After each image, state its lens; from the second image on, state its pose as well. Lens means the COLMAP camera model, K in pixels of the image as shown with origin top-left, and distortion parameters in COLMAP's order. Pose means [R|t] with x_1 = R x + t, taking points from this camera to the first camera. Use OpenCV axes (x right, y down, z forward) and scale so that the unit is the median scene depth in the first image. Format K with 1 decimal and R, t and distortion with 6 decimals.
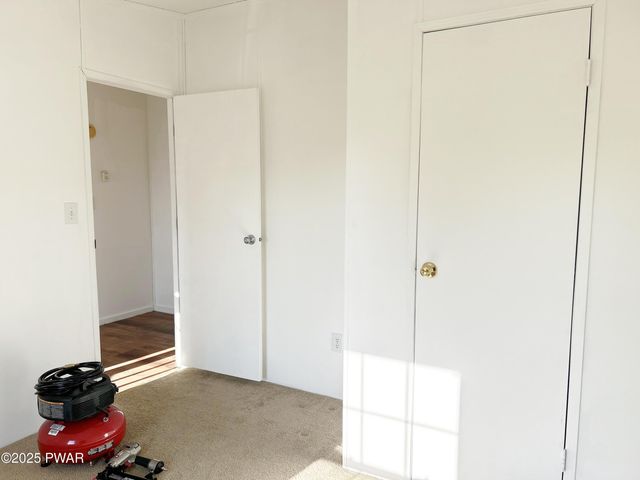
lens RADIAL K [[474.7, 0, 320.0], [0, 474.7, 240.0], [0, 0, 1]] dist [0.093118, -0.121270]
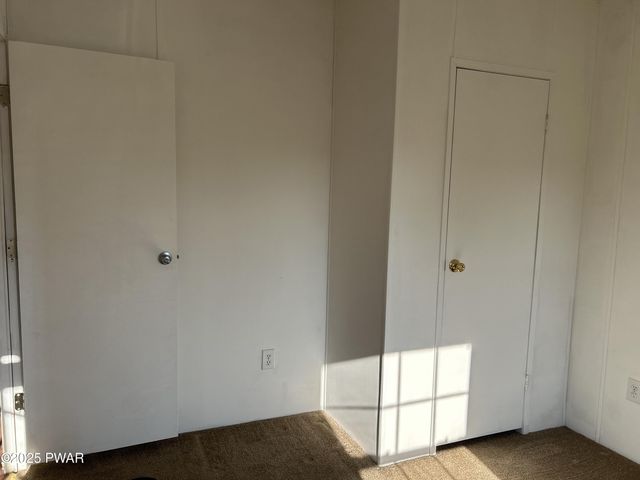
lens RADIAL K [[489.3, 0, 320.0], [0, 489.3, 240.0], [0, 0, 1]] dist [0.037637, -0.007015]
pose [[0.632098, -0.078401, 0.770912, -0.856236], [0.061933, 0.996797, 0.050592, -0.079340], [-0.772409, 0.015765, 0.634929, 0.439878]]
